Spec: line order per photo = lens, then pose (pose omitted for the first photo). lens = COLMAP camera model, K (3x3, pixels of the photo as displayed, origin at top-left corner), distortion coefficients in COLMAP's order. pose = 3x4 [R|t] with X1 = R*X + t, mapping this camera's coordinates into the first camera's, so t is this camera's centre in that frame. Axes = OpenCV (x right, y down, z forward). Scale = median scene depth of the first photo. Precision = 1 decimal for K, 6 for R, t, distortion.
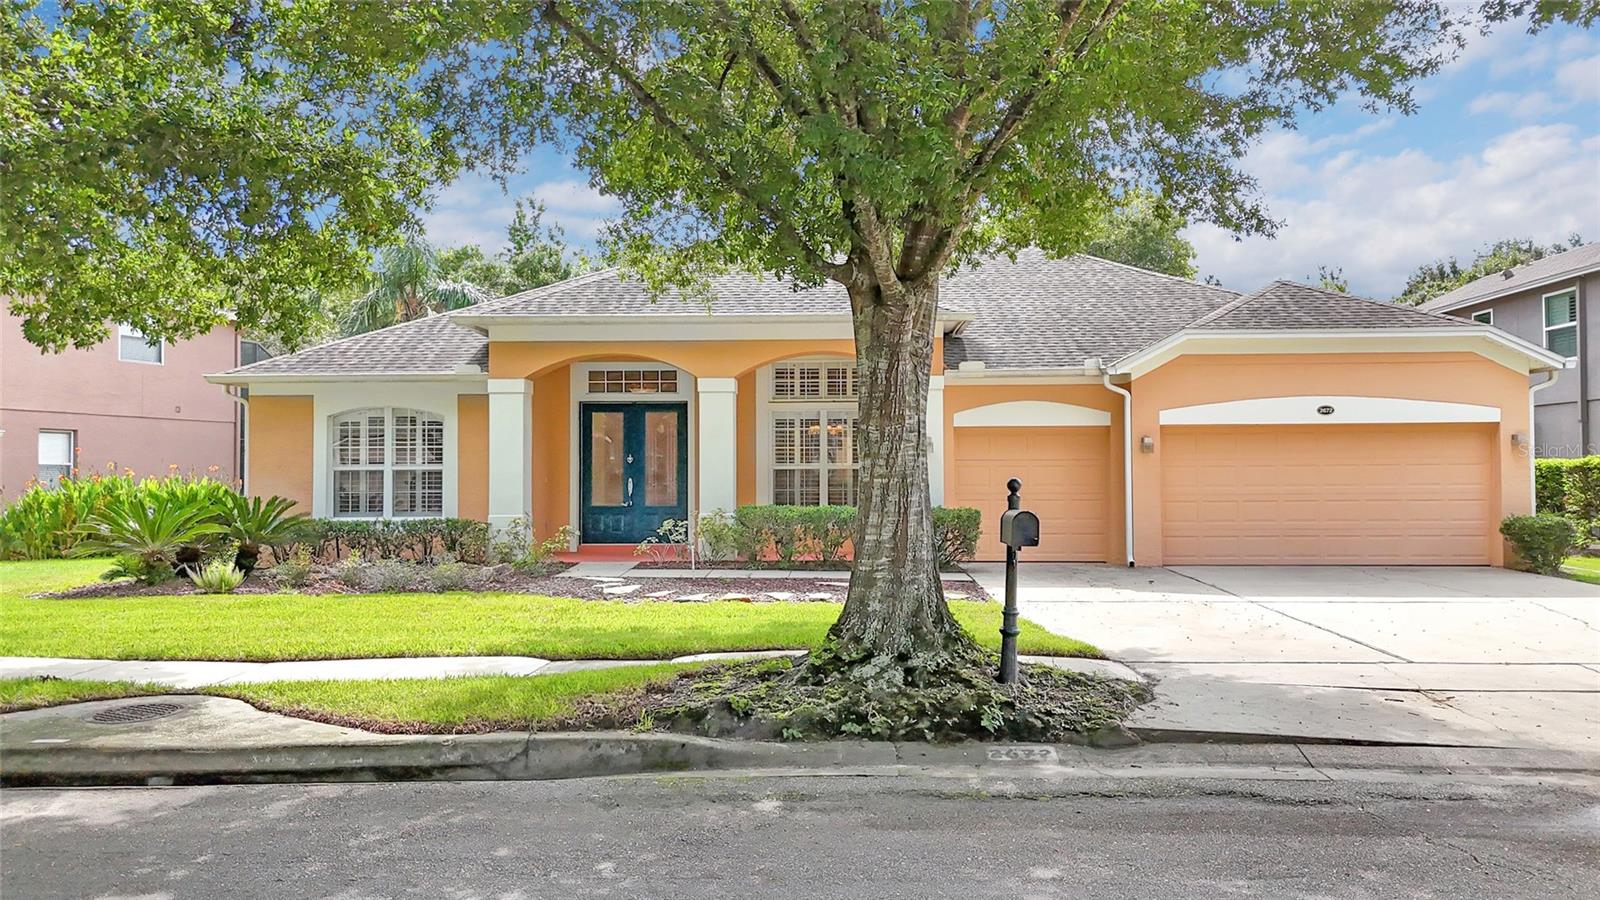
lens RADIAL K [[1216.4, 0, 800.0], [0, 1216.4, 450.0], [0, 0, 1]] dist [0.056664, -0.006909]
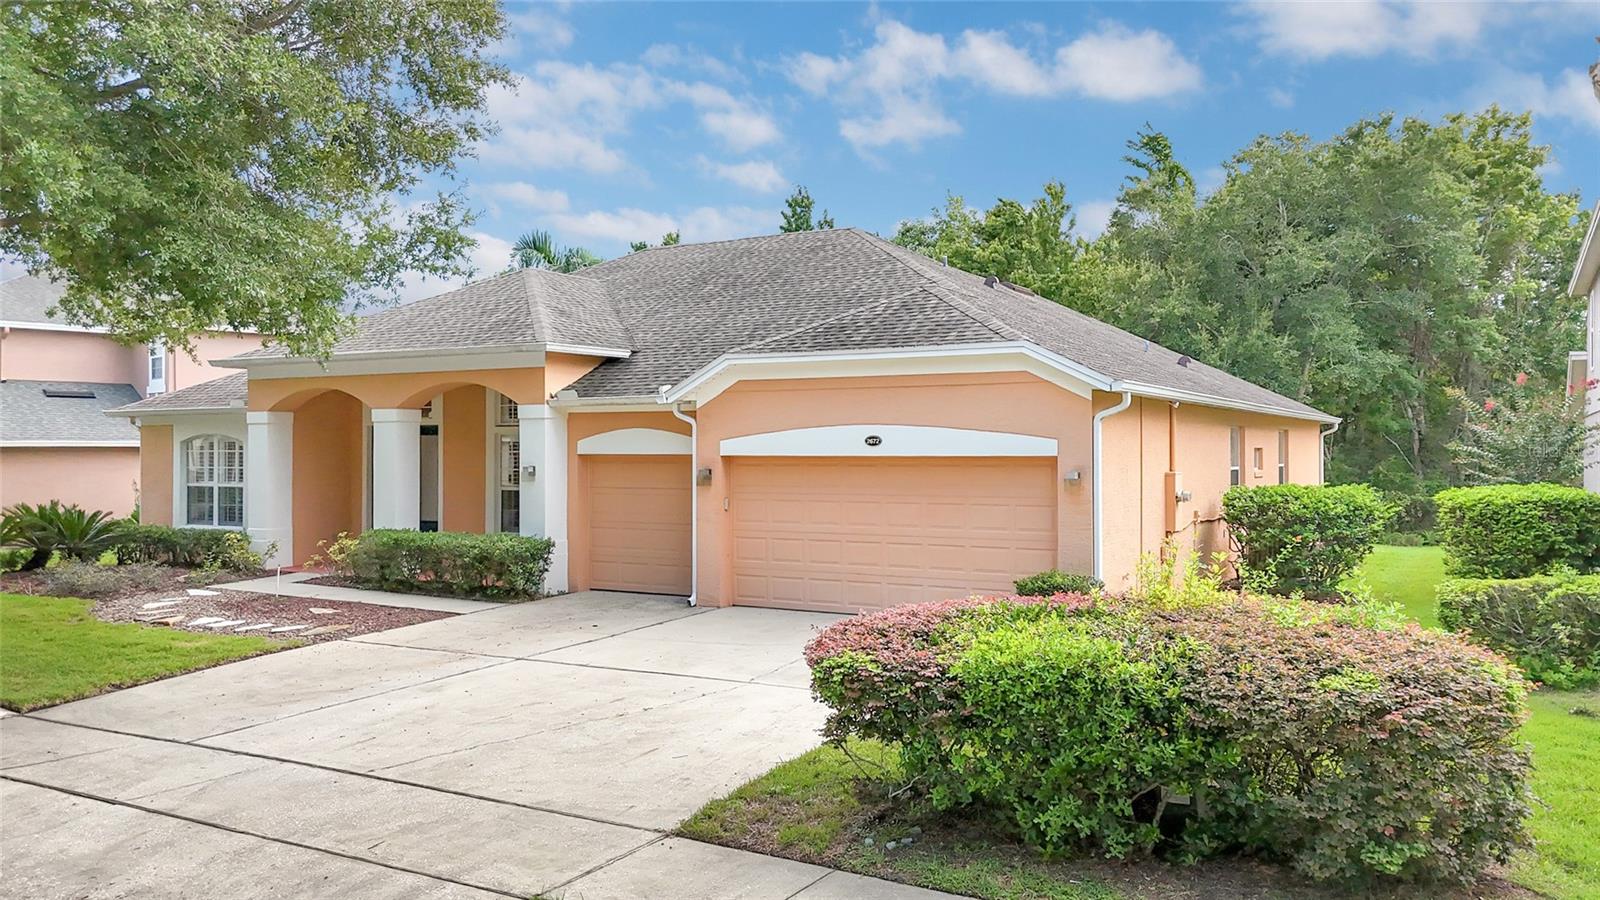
lens RADIAL K [[1216.4, 0, 800.0], [0, 1216.4, 450.0], [0, 0, 1]] dist [0.056664, -0.006909]
pose [[0.891414, 0.005072, -0.453161, 0.768125], [-0.001651, 0.999967, 0.007944, -0.032051], [0.453187, -0.006333, 0.891393, 0.190431]]
